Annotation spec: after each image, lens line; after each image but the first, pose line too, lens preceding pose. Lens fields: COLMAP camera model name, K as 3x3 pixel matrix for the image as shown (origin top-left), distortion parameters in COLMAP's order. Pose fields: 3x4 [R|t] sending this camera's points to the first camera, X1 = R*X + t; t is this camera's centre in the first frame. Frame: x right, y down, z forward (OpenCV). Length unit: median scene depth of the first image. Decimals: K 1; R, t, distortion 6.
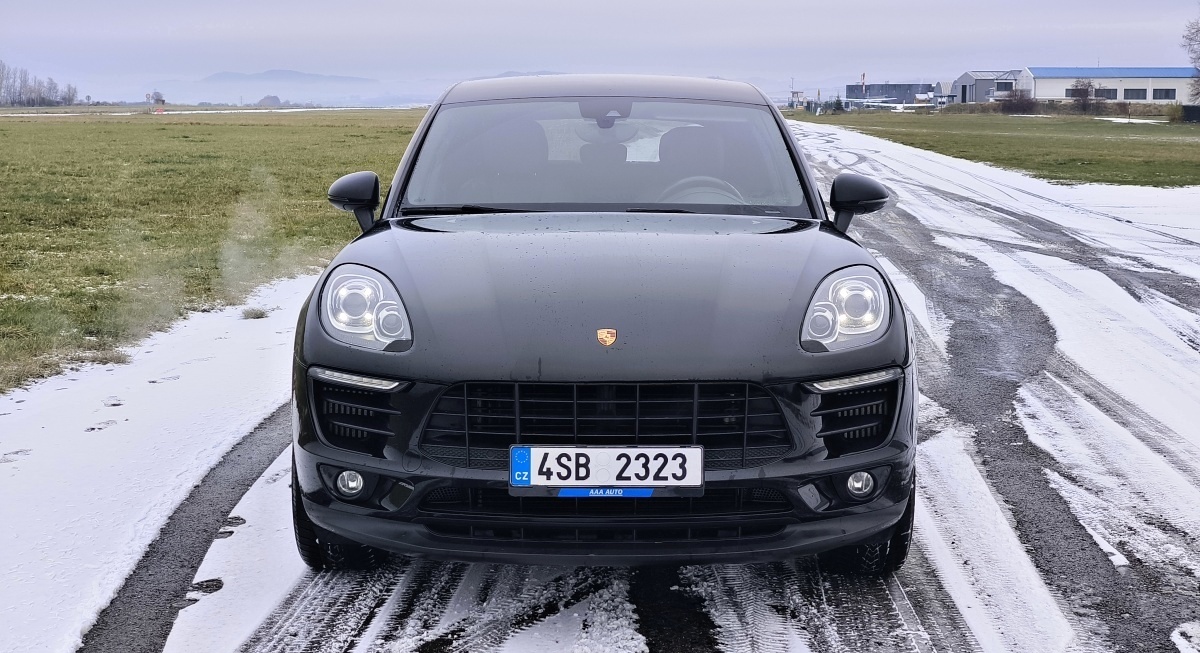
lens RADIAL K [[1806.0, 0, 602.6], [0, 1806.0, 322.3], [0, 0, 1]] dist [0.031163, 0.000000]
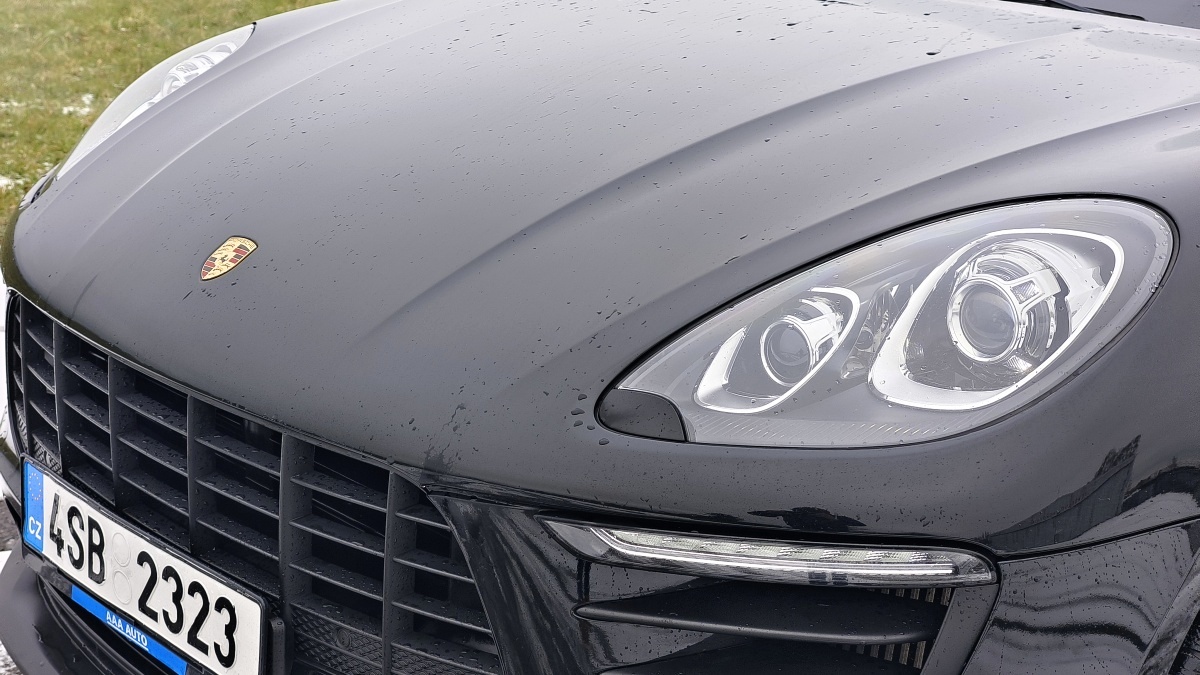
lens RADIAL K [[1754.9, 0, 604.8], [0, 1754.9, 335.2], [0, 0, 1]] dist [0.061428, 0.000000]
pose [[0.681384, 0.231299, -0.694418, 0.338865], [-0.128312, 0.971810, 0.197790, -0.063907], [0.720591, -0.045669, 0.691855, 0.804444]]
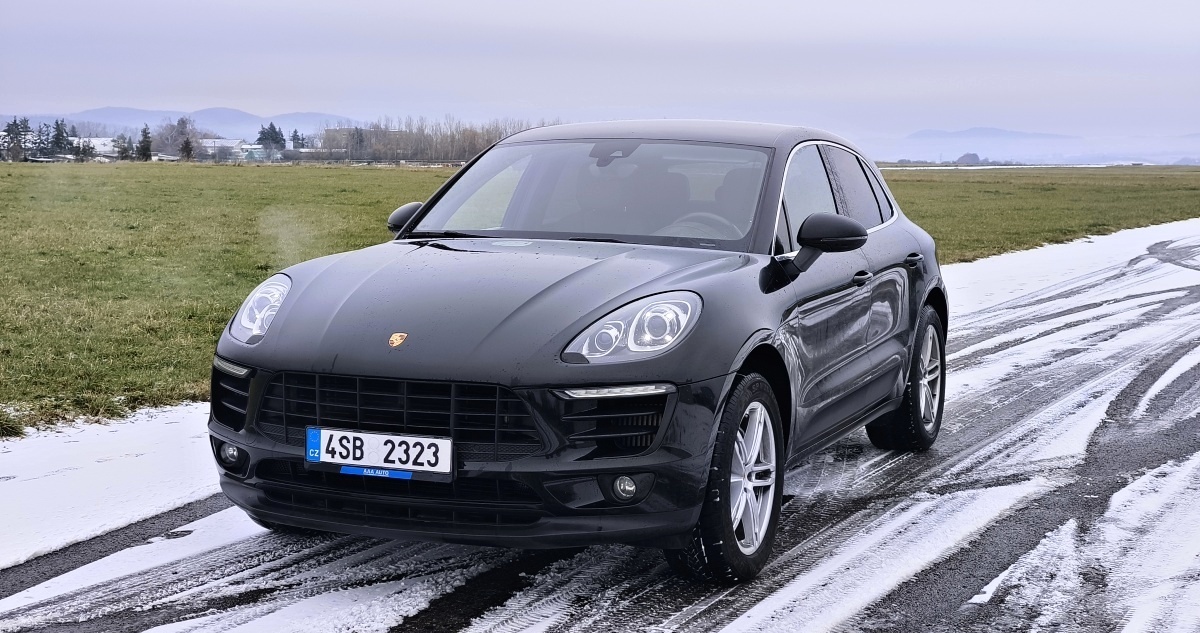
lens RADIAL K [[1711.8, 0, 597.4], [0, 1711.8, 320.7], [0, 0, 1]] dist [0.125647, 0.000000]
pose [[0.922754, 0.044604, -0.382799, 0.551077], [-0.055272, 0.998328, -0.016911, 0.007670], [0.381405, 0.036763, 0.923677, 0.032341]]
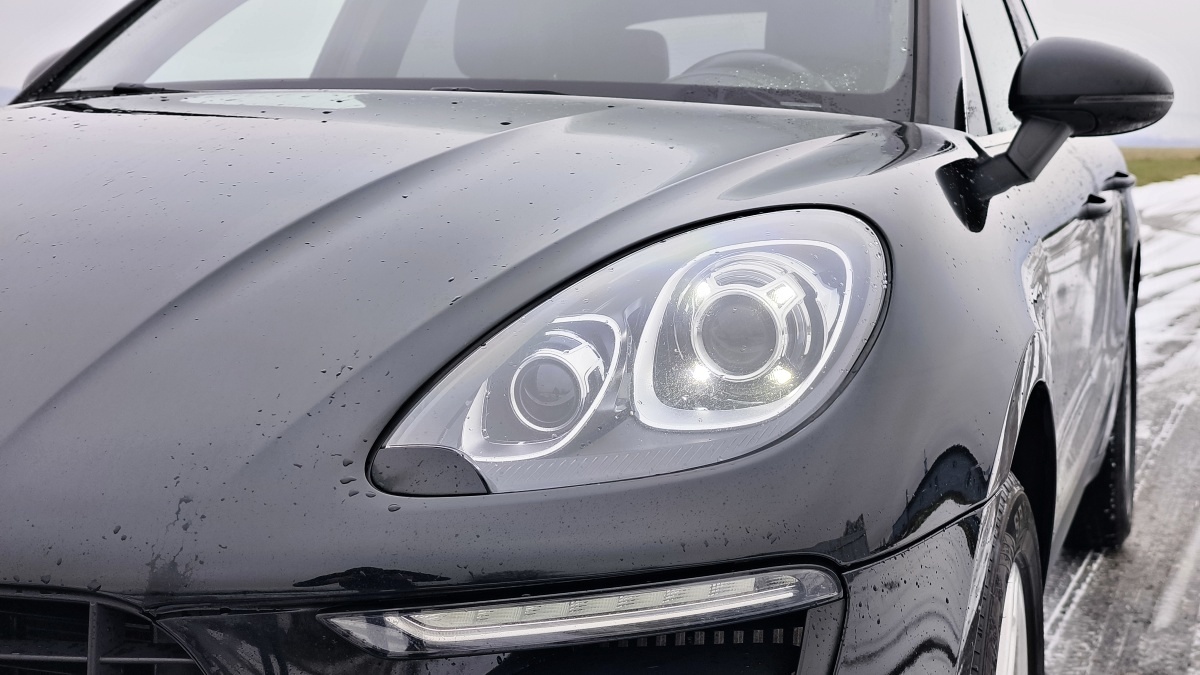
lens RADIAL K [[1754.9, 0, 596.6], [0, 1754.9, 339.2], [0, 0, 1]] dist [0.061428, 0.000000]
pose [[0.945136, 0.049070, -0.322970, 0.231299], [-0.051542, 0.998670, 0.000898, -0.008042], [0.322584, 0.015798, 0.946409, 0.788730]]
